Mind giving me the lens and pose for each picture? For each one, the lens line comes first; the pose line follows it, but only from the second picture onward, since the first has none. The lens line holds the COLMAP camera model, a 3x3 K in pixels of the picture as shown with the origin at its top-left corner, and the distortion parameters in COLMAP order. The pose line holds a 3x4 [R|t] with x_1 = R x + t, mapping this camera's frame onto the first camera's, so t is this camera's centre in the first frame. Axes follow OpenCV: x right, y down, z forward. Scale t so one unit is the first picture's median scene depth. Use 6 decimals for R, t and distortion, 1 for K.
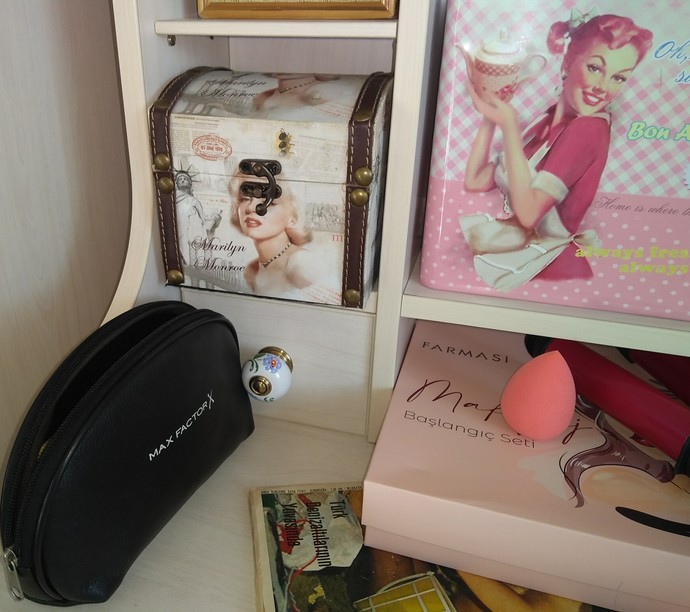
lens RADIAL K [[635.2, 0, 283.1], [0, 635.2, 313.2], [0, 0, 1]] dist [0.071846, -0.094013]
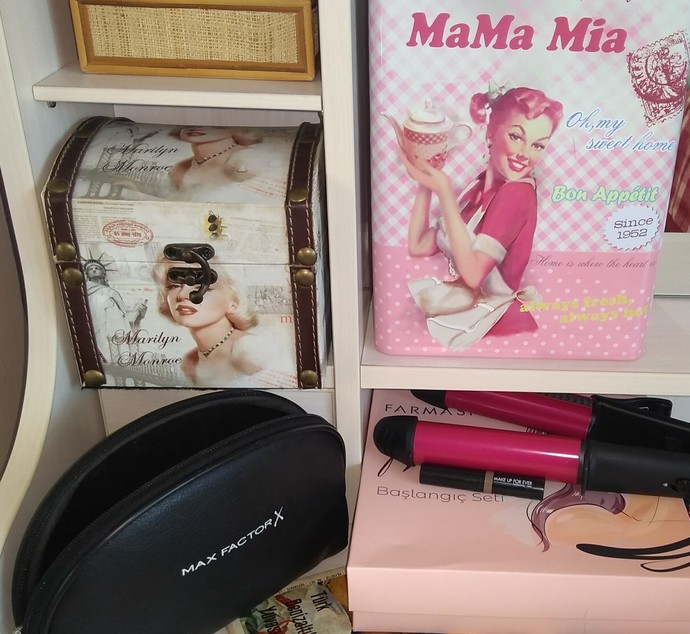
lens RADIAL K [[900.0, 0, 449.7], [0, 900.0, 385.7], [0, 0, 1]] dist [0.144887, -0.298027]
pose [[0.945198, -0.135841, 0.296896, -0.095419], [0.113894, 0.989399, 0.090094, -0.115691], [-0.305987, -0.051342, 0.950650, -0.342333]]
